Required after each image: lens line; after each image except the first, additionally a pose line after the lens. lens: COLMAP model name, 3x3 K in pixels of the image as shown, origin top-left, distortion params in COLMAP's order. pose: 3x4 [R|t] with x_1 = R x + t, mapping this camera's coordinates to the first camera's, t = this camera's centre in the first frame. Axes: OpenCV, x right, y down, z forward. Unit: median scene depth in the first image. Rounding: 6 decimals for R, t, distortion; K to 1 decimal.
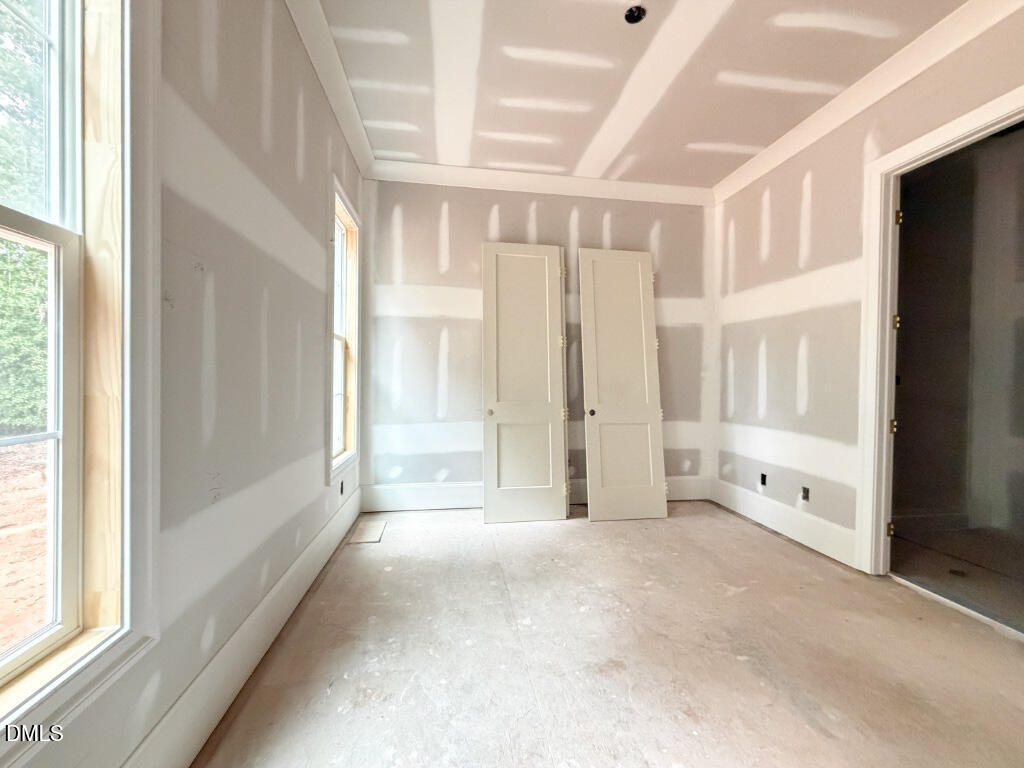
lens RADIAL K [[407.3, 0, 501.5], [0, 407.3, 381.9], [0, 0, 1]] dist [-0.001054, -0.000264]
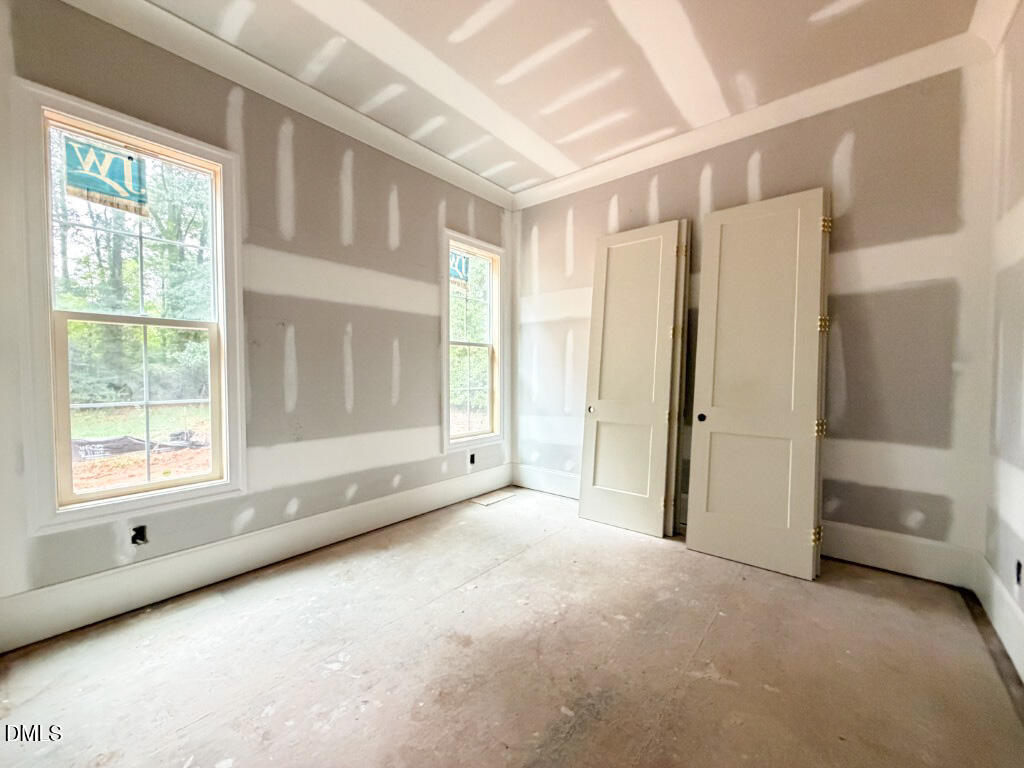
lens RADIAL K [[405.7, 0, 509.1], [0, 405.7, 381.2], [0, 0, 1]] dist [0.000700, 0.000060]
pose [[0.667751, 0.006717, -0.744354, 0.561660], [0.003014, 0.999927, 0.011727, -0.007280], [0.744378, -0.010075, 0.667682, 0.176764]]
